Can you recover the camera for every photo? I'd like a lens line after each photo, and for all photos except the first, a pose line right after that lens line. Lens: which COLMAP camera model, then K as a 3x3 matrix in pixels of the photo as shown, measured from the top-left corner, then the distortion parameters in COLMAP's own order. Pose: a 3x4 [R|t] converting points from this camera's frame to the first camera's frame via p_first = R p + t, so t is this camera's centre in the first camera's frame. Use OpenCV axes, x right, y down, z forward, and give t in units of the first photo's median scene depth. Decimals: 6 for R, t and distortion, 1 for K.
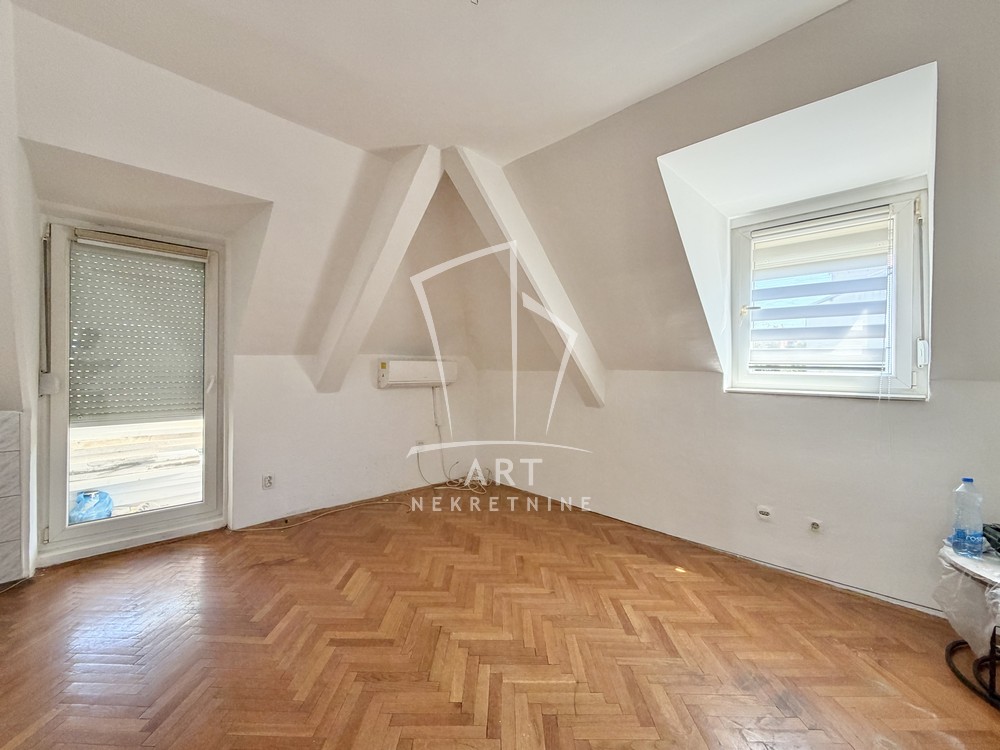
lens RADIAL K [[397.4, 0, 495.9], [0, 397.4, 377.0], [0, 0, 1]] dist [-0.001597, -0.000094]
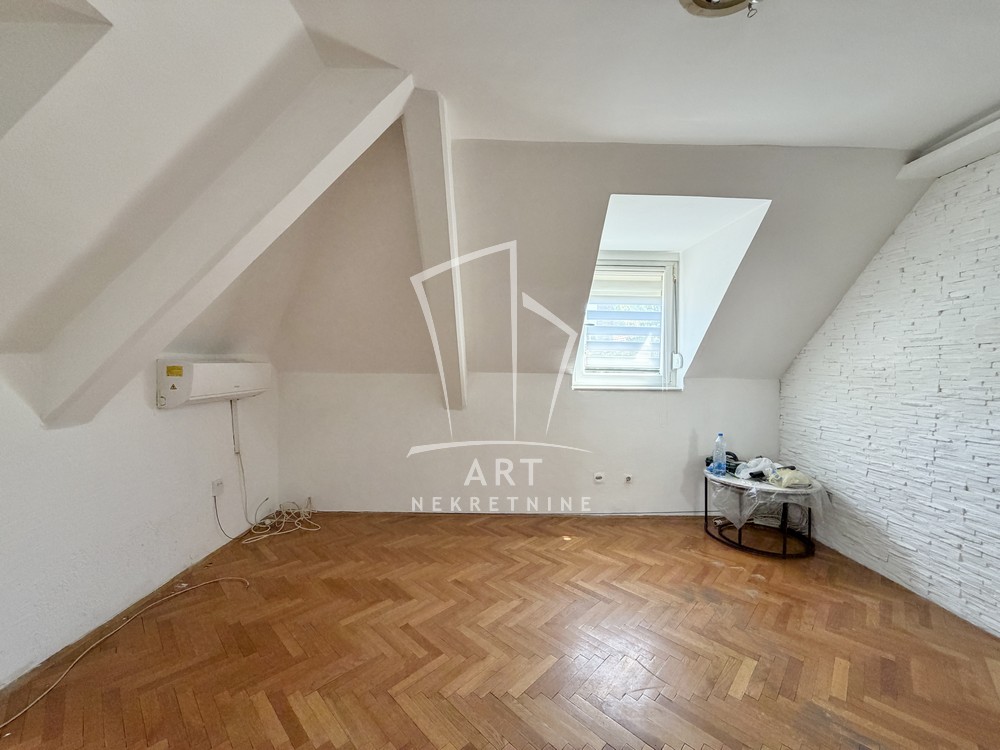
lens RADIAL K [[390.6, 0, 499.3], [0, 390.6, 385.4], [0, 0, 1]] dist [-0.000902, -0.000179]
pose [[0.702915, -0.041595, 0.710056, -0.518332], [0.014804, 0.998928, 0.043862, -0.037080], [-0.711119, -0.020320, 0.702778, 0.326579]]
